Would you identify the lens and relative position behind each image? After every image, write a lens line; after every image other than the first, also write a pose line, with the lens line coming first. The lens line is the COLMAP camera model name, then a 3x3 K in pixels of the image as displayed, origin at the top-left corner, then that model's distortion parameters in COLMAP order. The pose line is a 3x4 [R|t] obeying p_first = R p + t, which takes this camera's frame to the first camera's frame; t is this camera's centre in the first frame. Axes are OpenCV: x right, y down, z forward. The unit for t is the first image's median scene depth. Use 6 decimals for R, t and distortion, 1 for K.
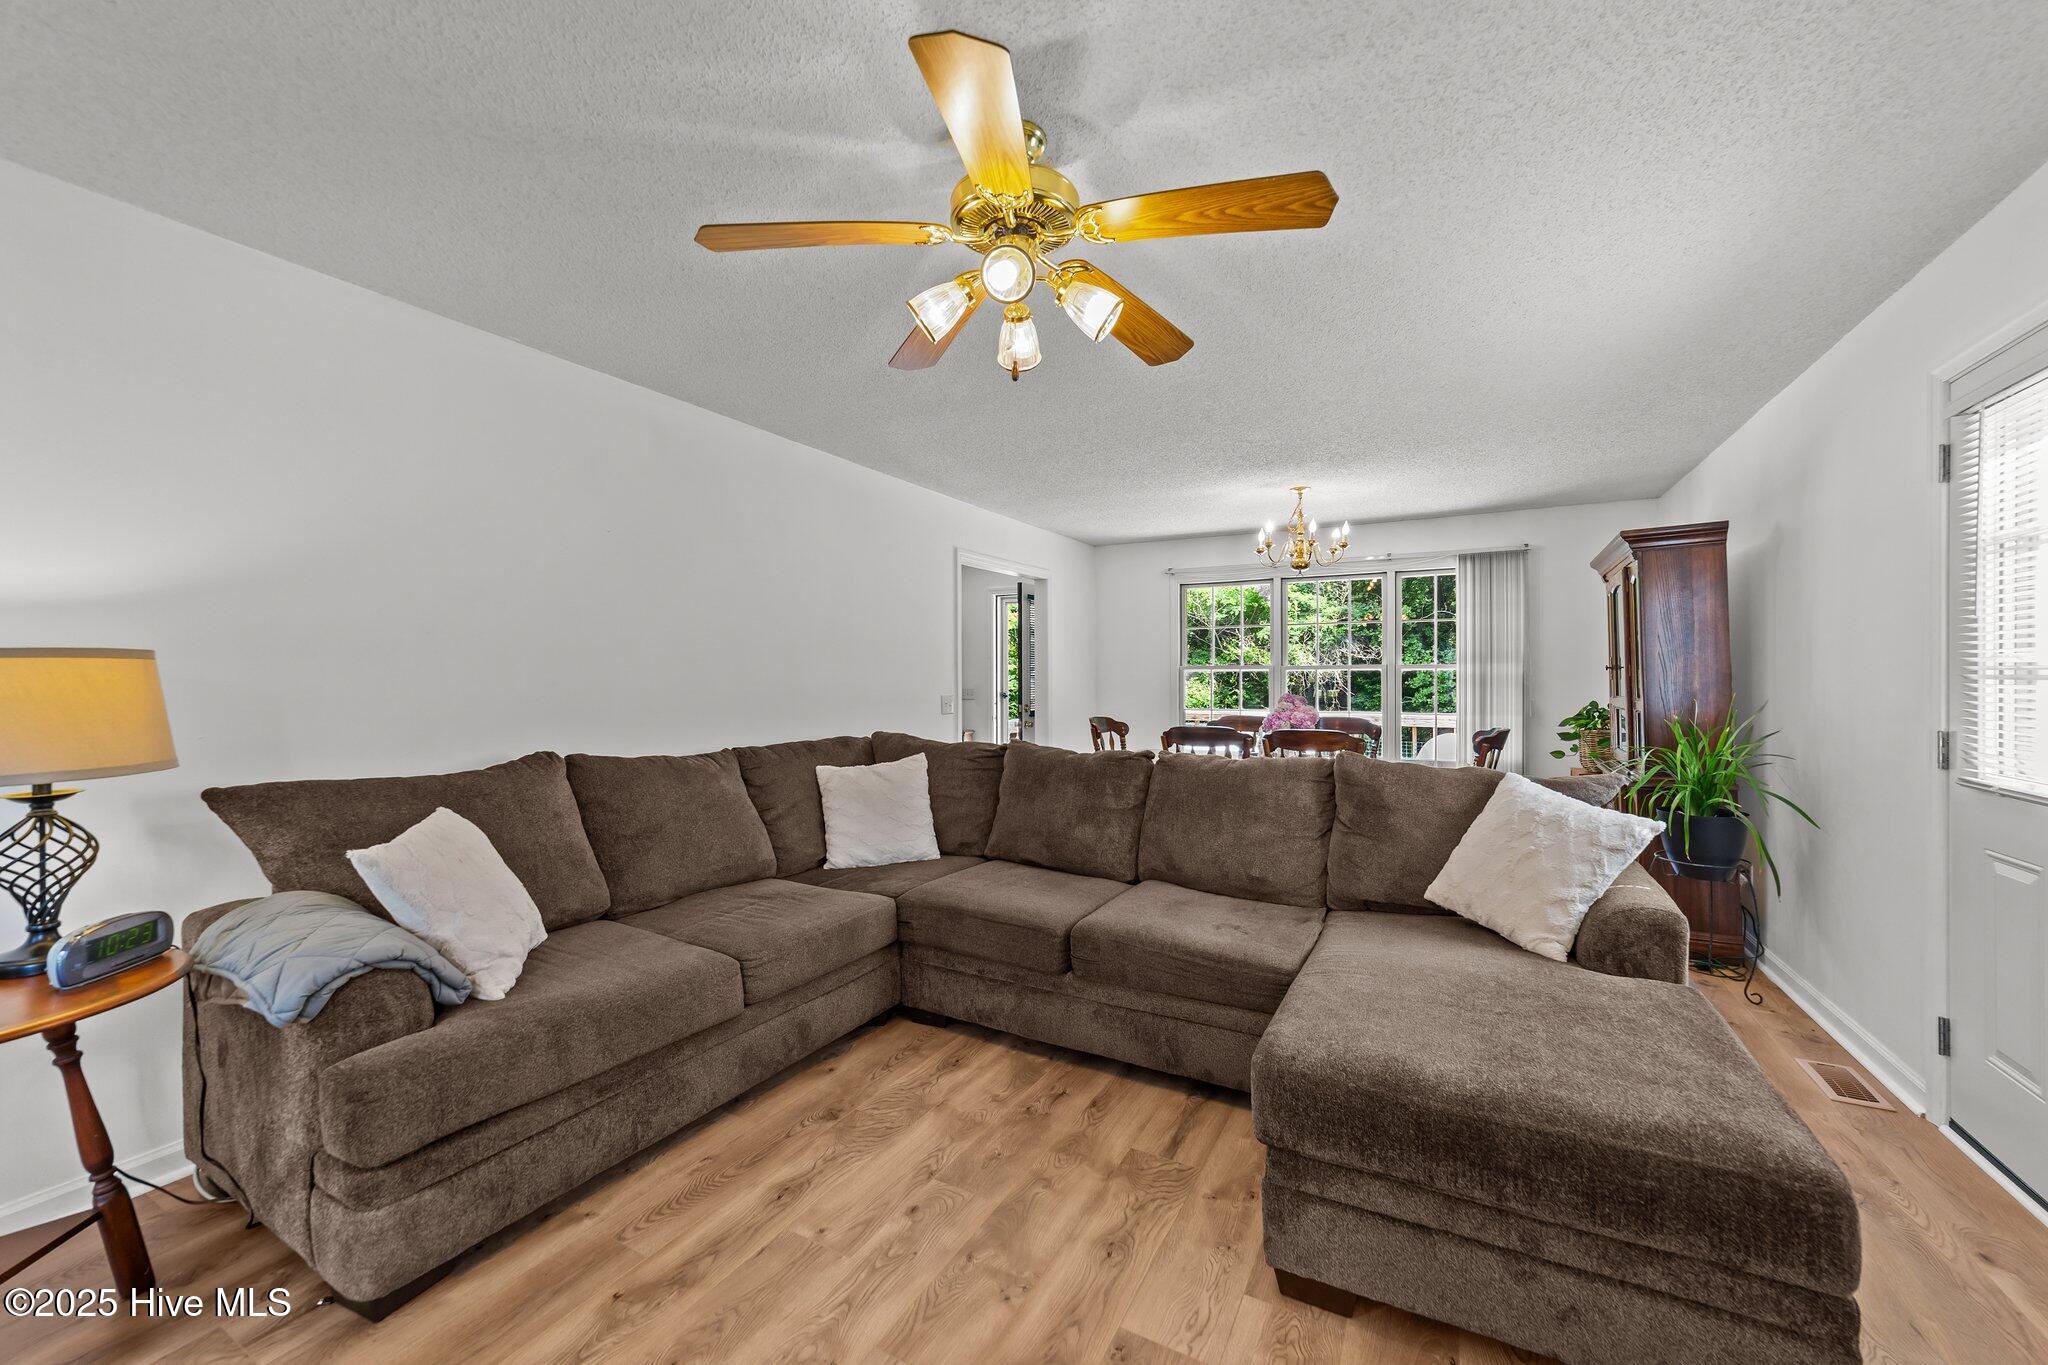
lens RADIAL K [[785.7, 0, 1032.8], [0, 785.7, 681.0], [0, 0, 1]] dist [-0.003496, 0.000445]
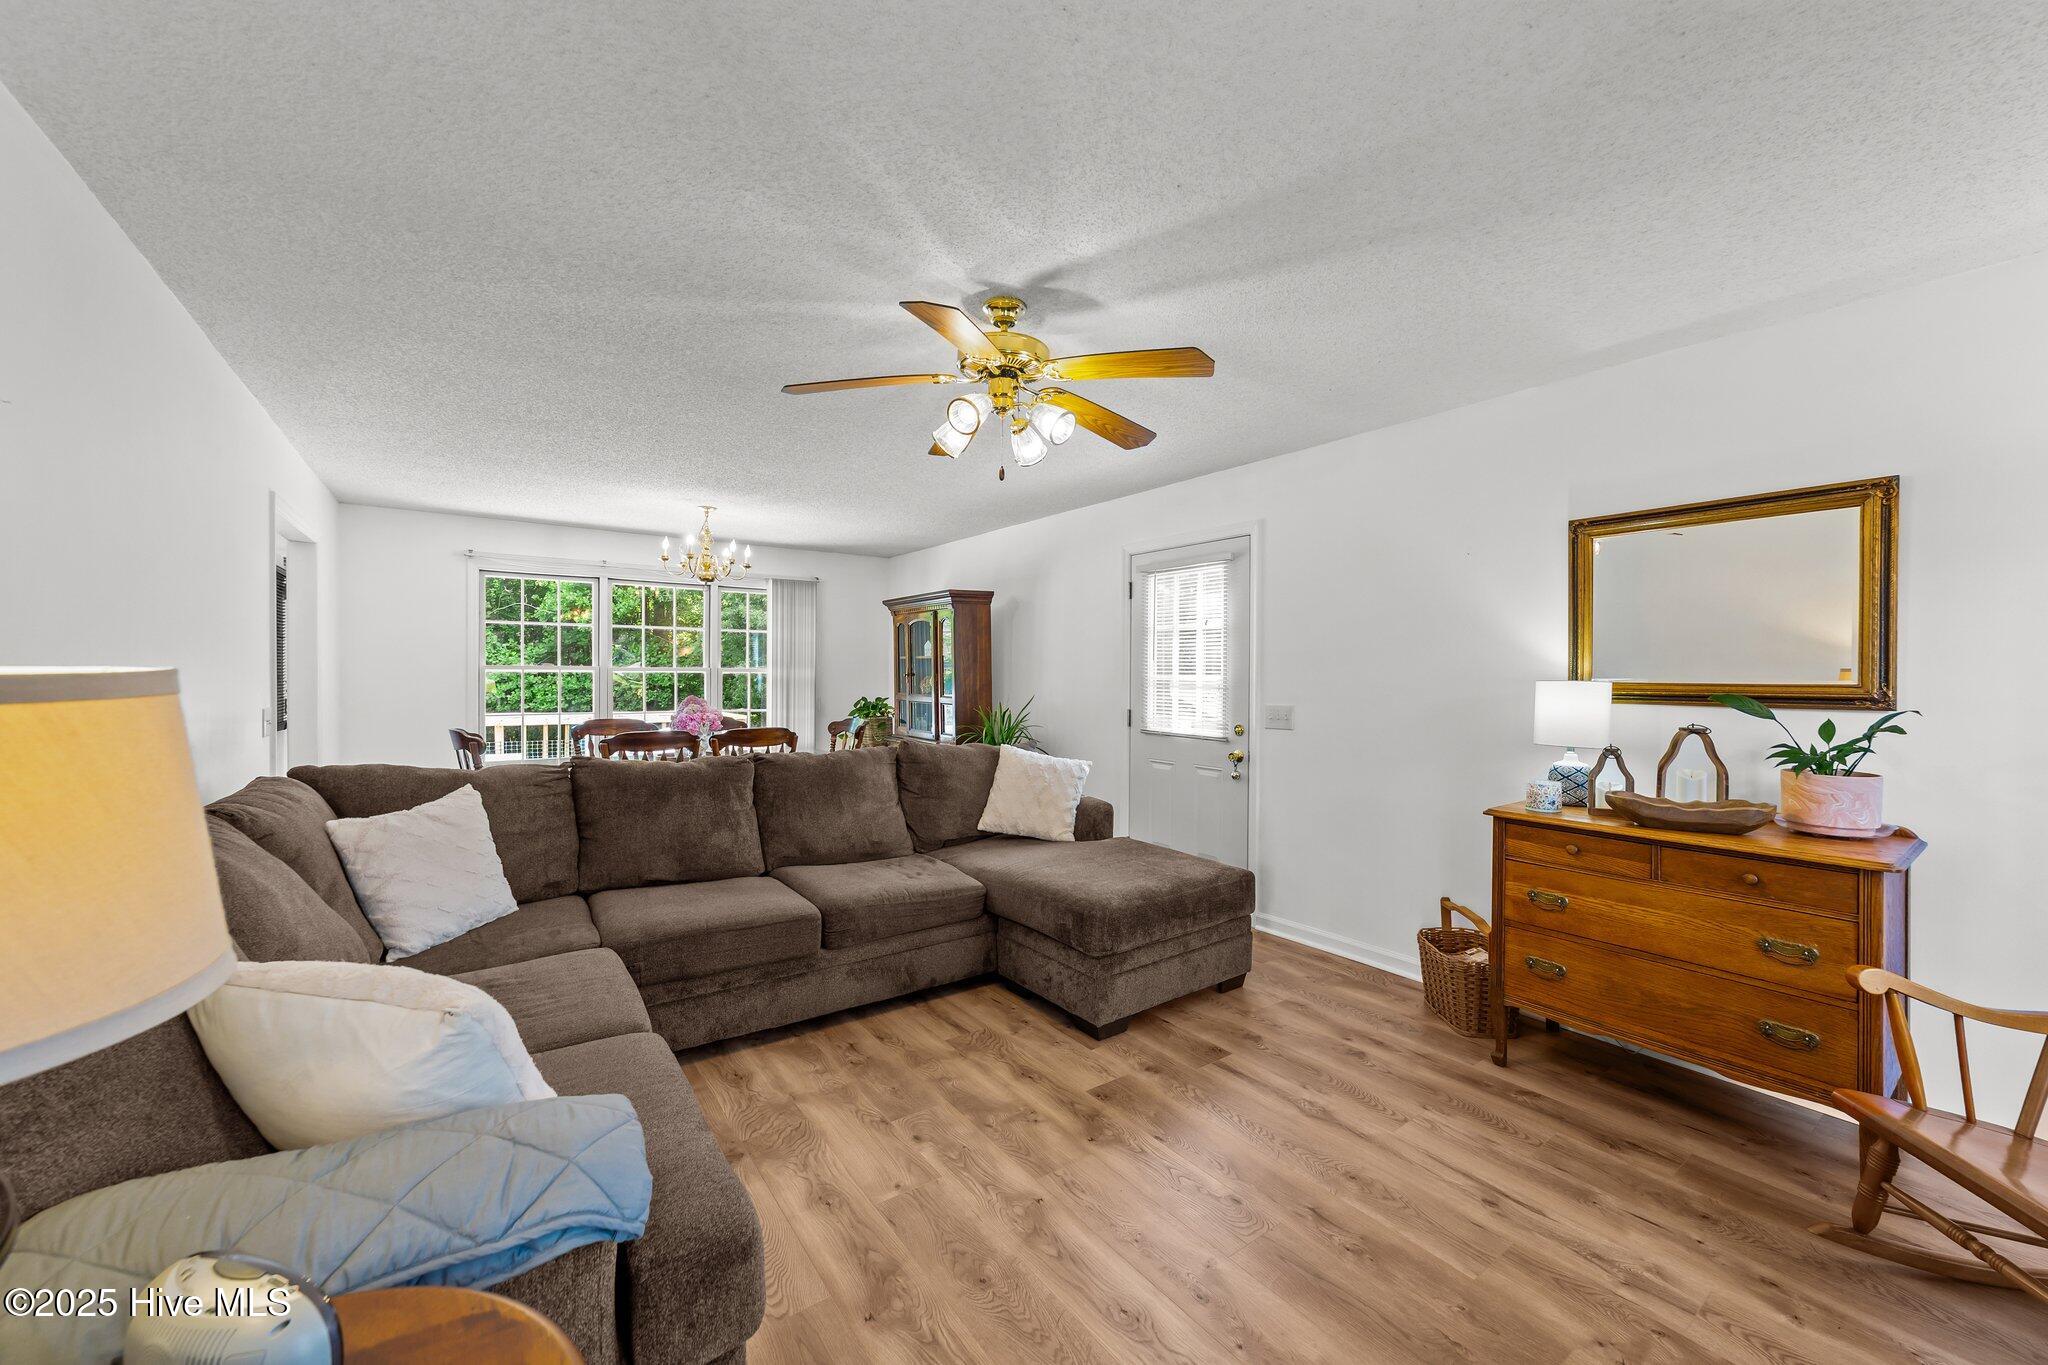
lens RADIAL K [[785.7, 0, 1027.5], [0, 785.7, 679.1], [0, 0, 1]] dist [-0.003496, 0.000445]
pose [[0.433222, -0.001591, 0.901286, -0.879851], [-0.003291, 0.999989, 0.003347, -0.024832], [-0.901281, -0.004416, 0.433212, 0.251207]]
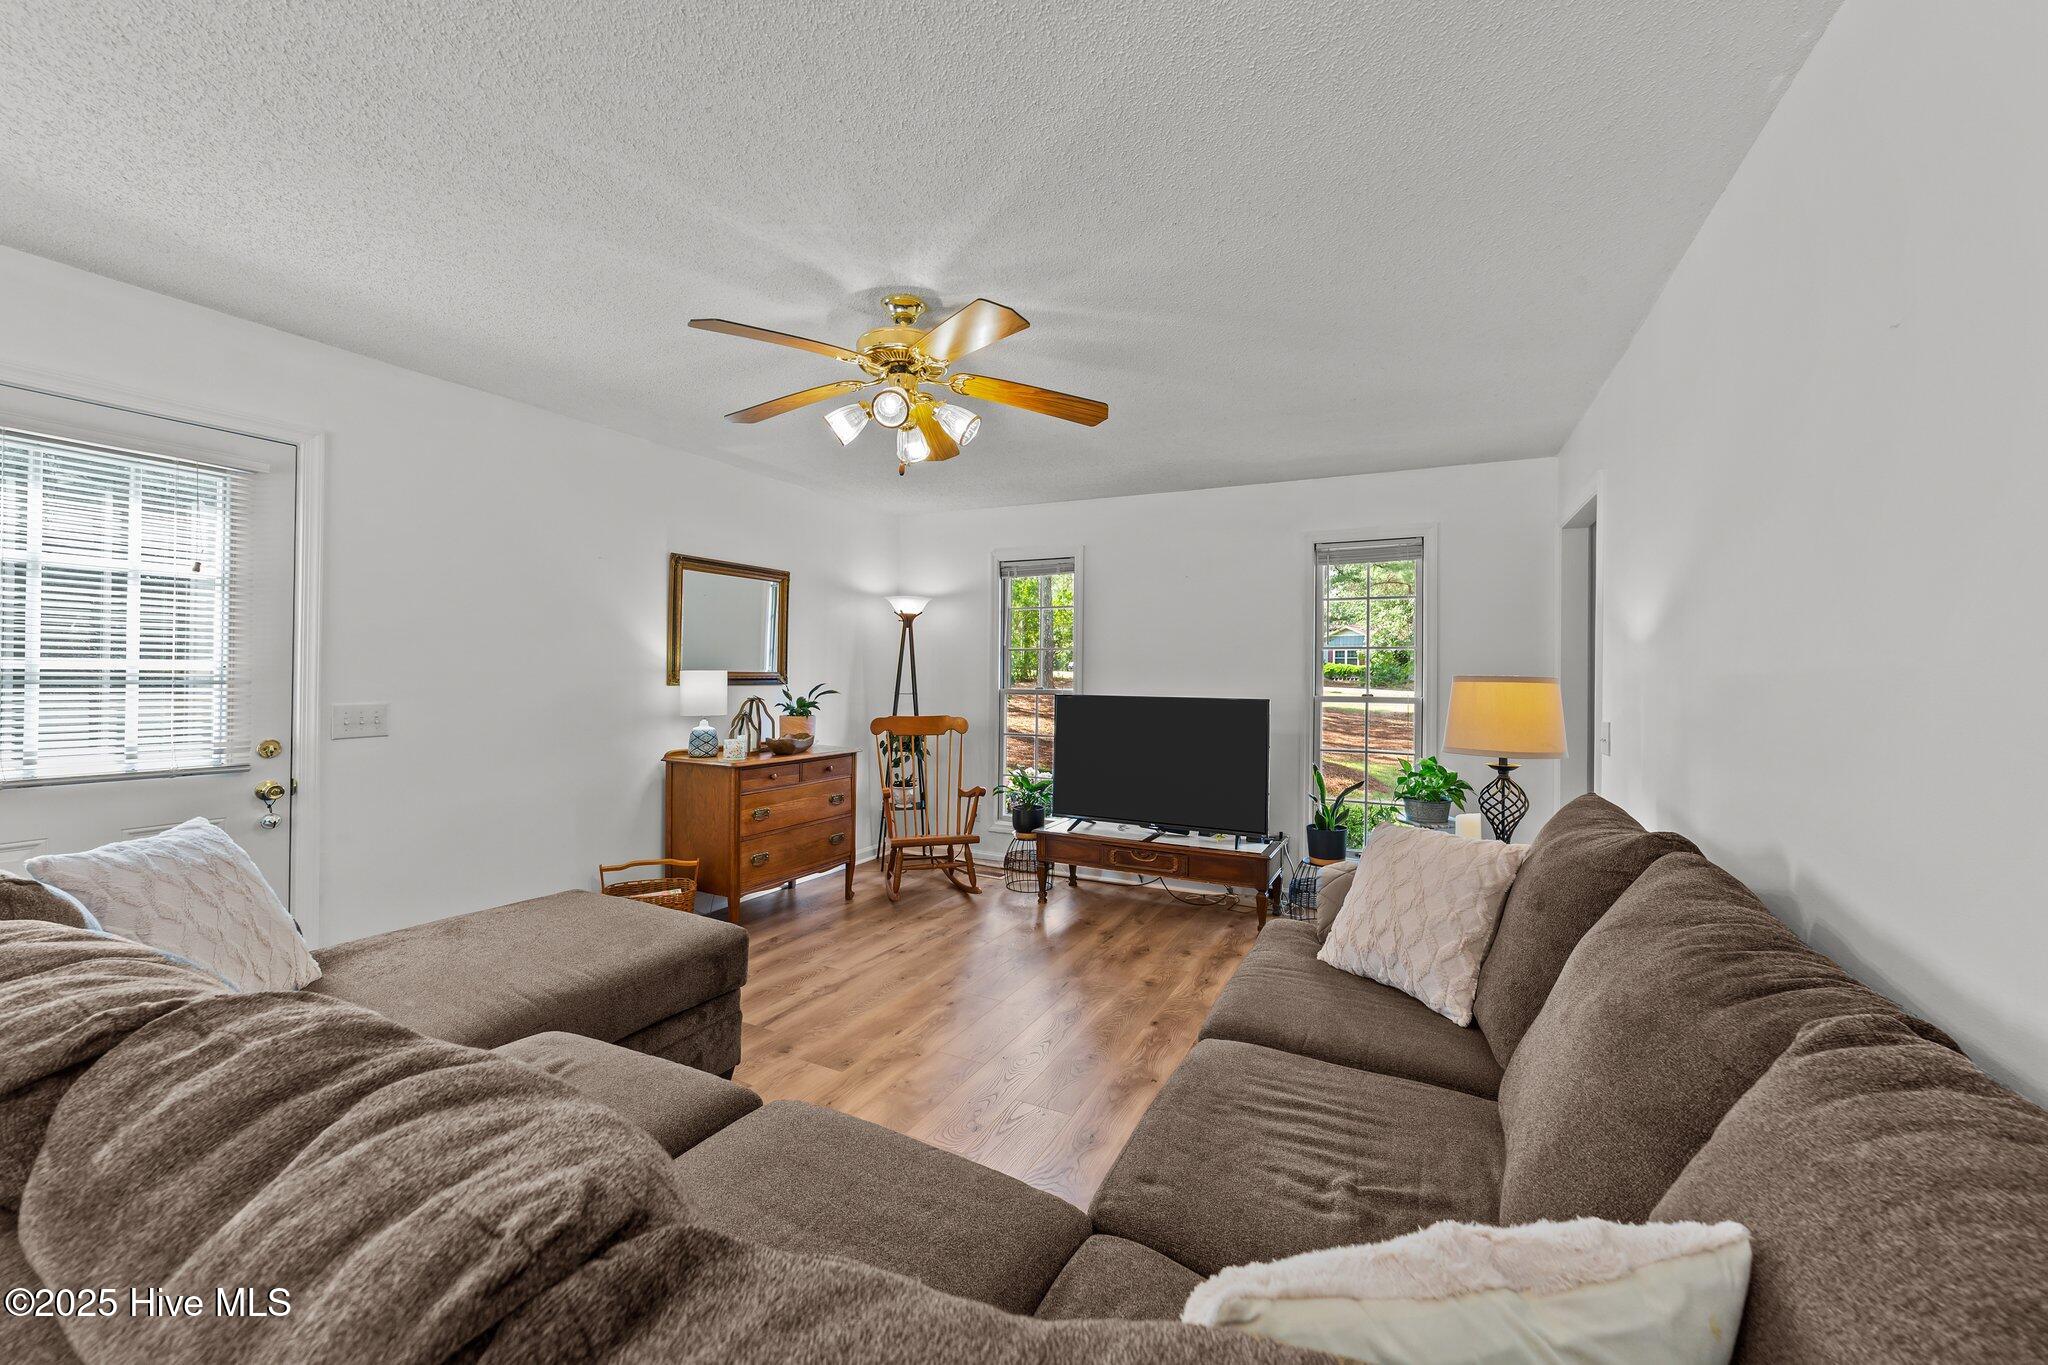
lens RADIAL K [[785.7, 0, 1034.7], [0, 785.7, 668.8], [0, 0, 1]] dist [-0.003496, 0.000445]
pose [[-0.999388, -0.009887, -0.033552, -0.149313], [-0.009775, 0.999946, -0.003499, -0.025509], [0.033585, -0.003169, -0.999431, 1.680794]]
